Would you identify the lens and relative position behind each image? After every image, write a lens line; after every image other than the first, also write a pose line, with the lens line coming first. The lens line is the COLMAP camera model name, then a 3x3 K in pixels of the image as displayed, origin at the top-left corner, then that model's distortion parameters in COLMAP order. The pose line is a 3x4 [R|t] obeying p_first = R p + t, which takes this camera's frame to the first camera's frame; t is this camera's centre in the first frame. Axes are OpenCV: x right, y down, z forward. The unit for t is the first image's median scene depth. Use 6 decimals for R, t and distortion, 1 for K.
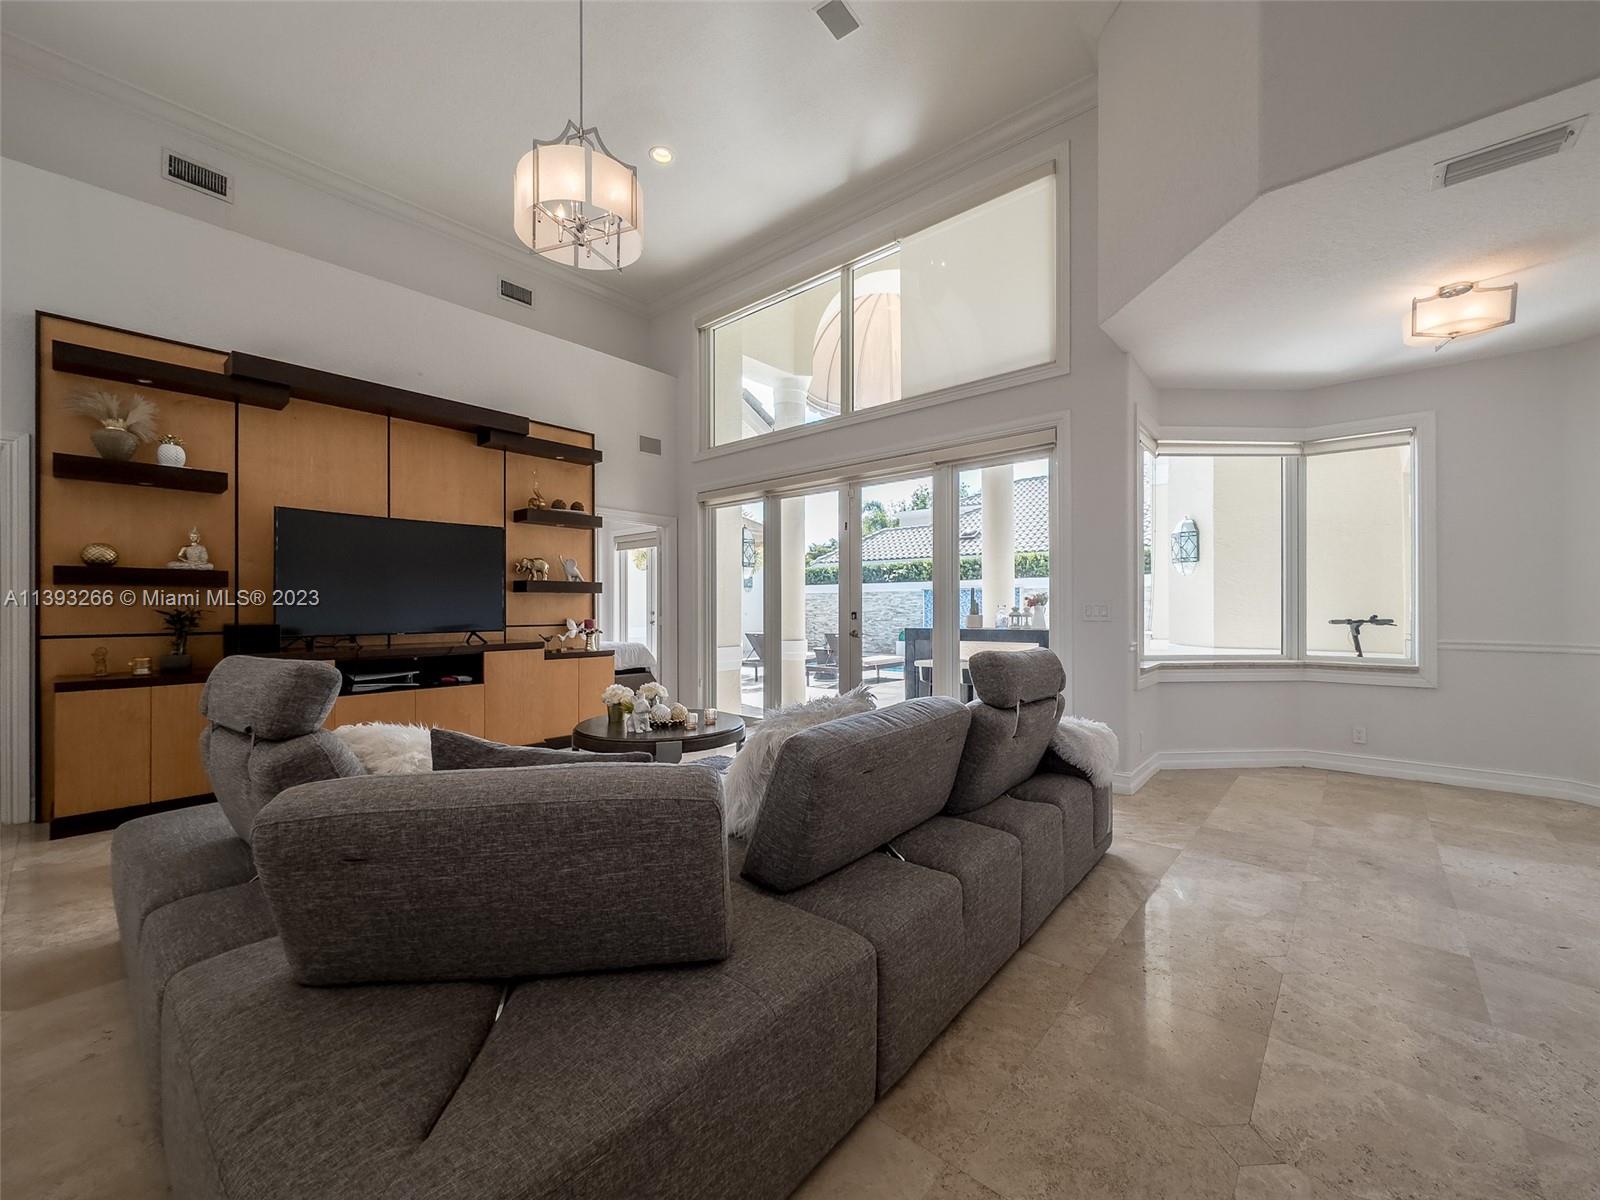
lens RADIAL K [[649.1, 0, 791.0], [0, 649.1, 606.2], [0, 0, 1]] dist [-0.002331, 0.000984]
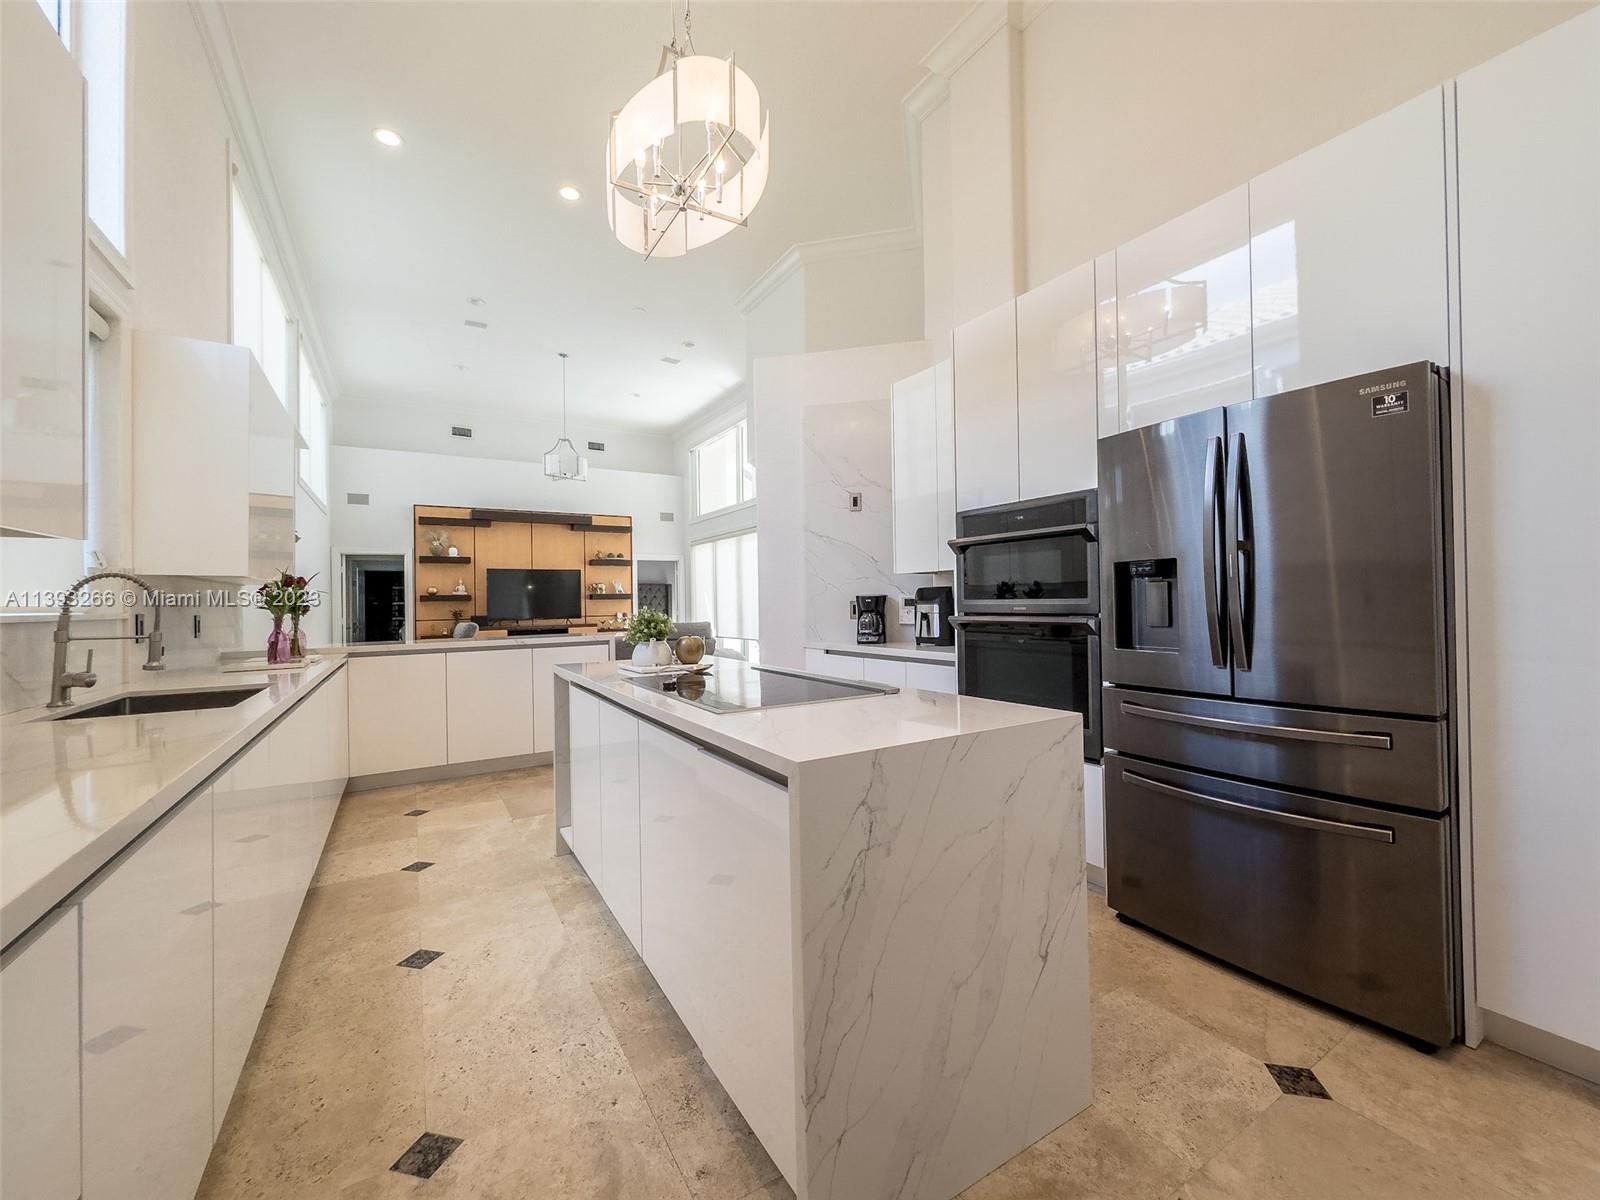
lens RADIAL K [[649.1, 0, 786.7], [0, 649.1, 598.3], [0, 0, 1]] dist [-0.002331, 0.000984]
pose [[0.947285, -0.015999, -0.319991, 1.022184], [0.015931, 0.999869, -0.002832, -0.013265], [0.319994, -0.002415, 0.947416, -0.930683]]
